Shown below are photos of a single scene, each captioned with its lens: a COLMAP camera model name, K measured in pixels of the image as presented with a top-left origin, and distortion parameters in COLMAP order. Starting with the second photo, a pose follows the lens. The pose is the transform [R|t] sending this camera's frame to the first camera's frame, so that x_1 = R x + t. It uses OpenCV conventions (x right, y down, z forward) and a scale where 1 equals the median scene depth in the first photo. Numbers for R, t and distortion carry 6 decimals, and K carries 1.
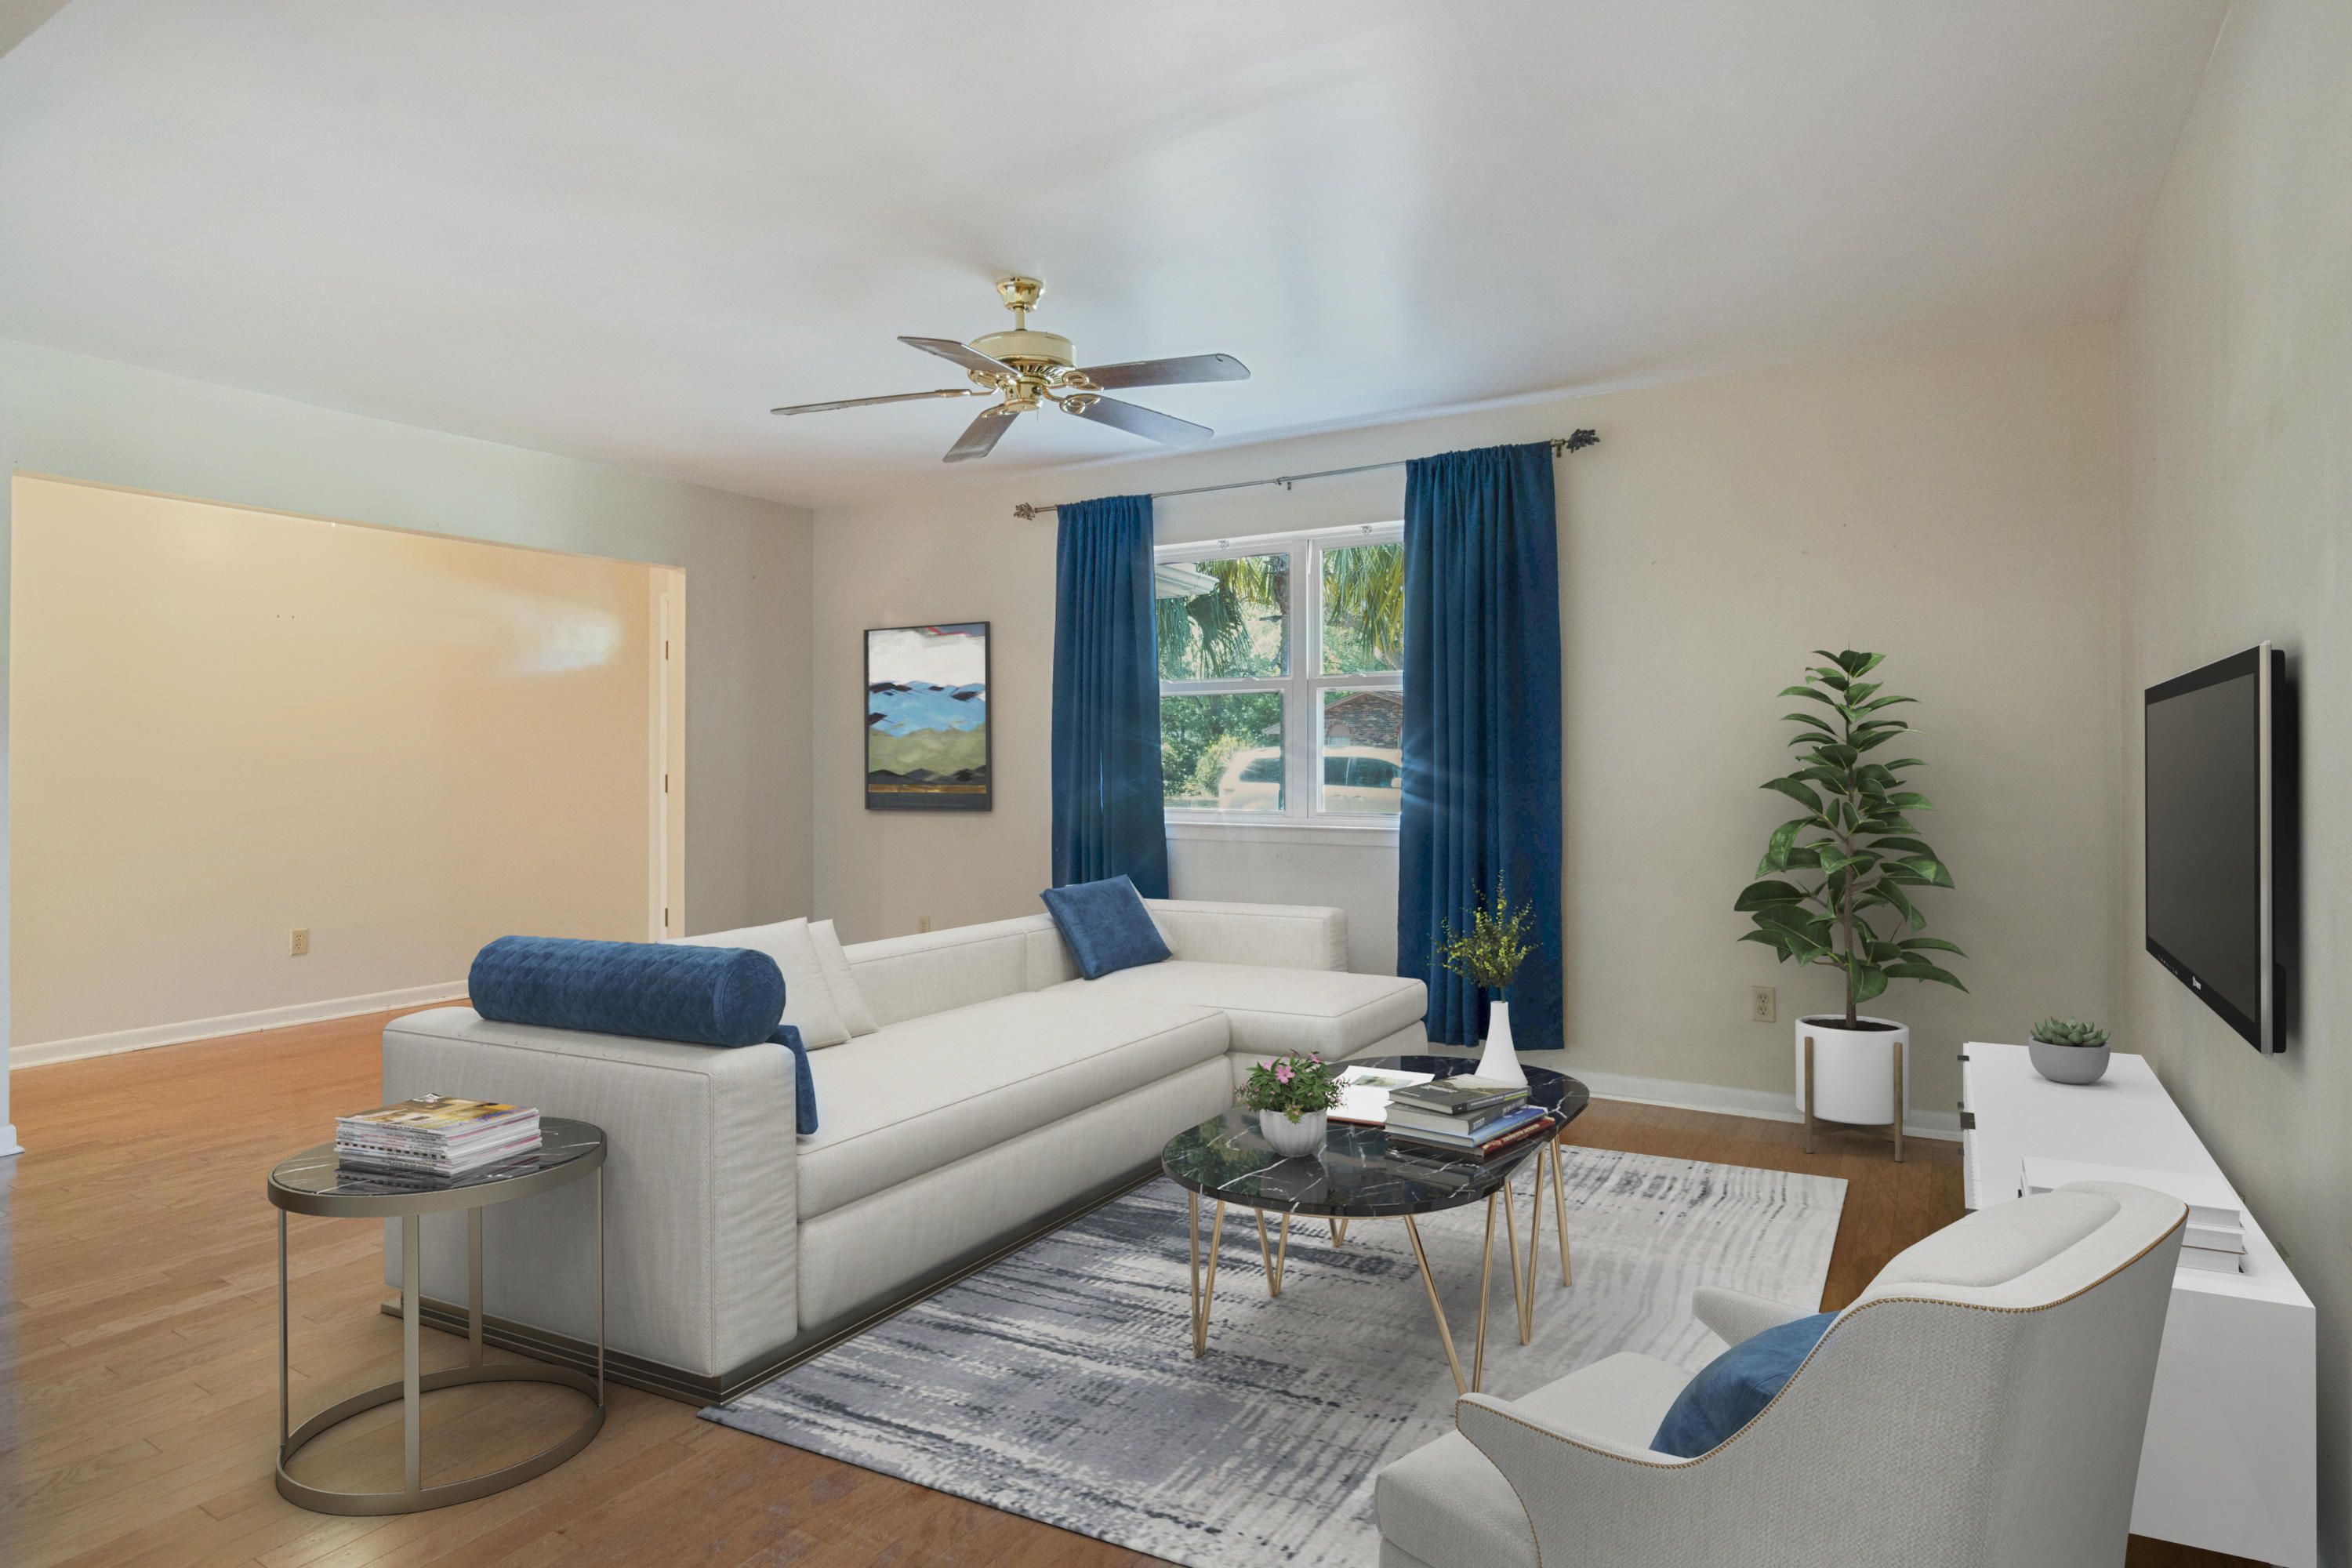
lens RADIAL K [[1290.0, 0, 1173.6], [0, 1290.0, 761.6], [0, 0, 1]] dist [-0.001600, -0.000581]
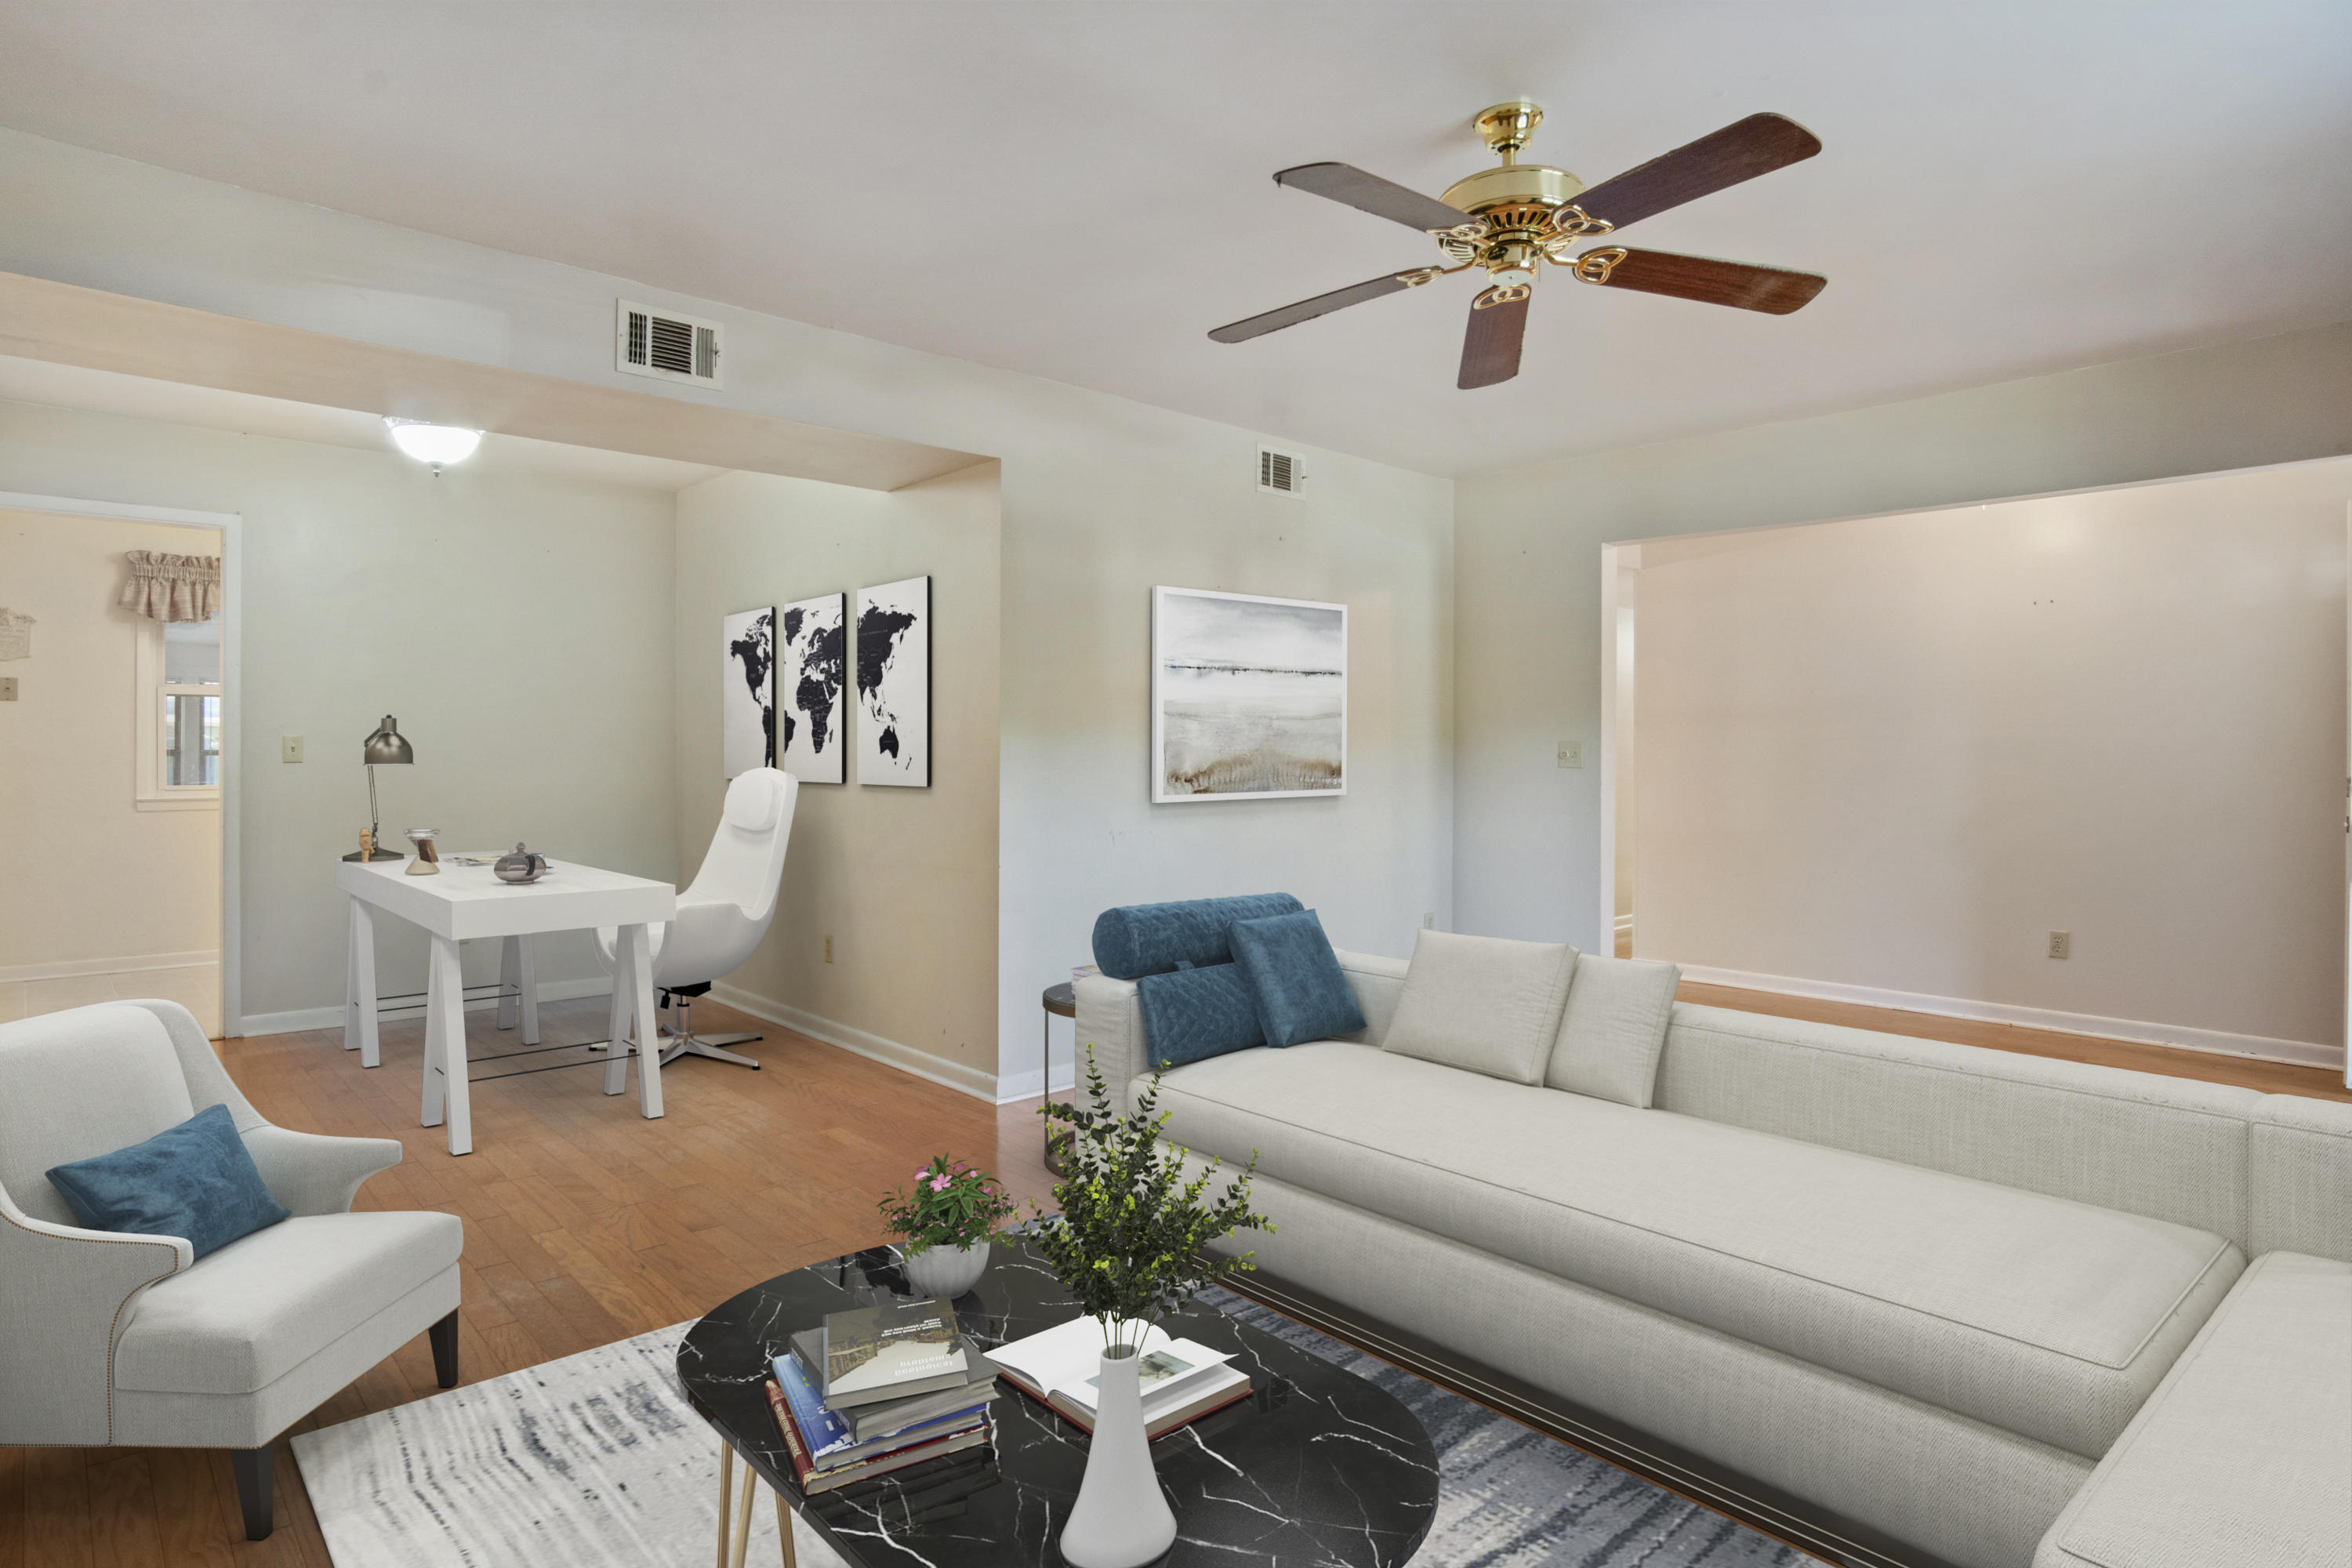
lens RADIAL K [[1290.0, 0, 1173.6], [0, 1290.0, 761.6], [0, 0, 1]] dist [-0.001600, -0.000581]
pose [[-0.313285, 0.006020, -0.949640, 0.783114], [0.014070, 0.999900, 0.001697, -0.008249], [0.949555, -0.012830, -0.313339, 1.276574]]
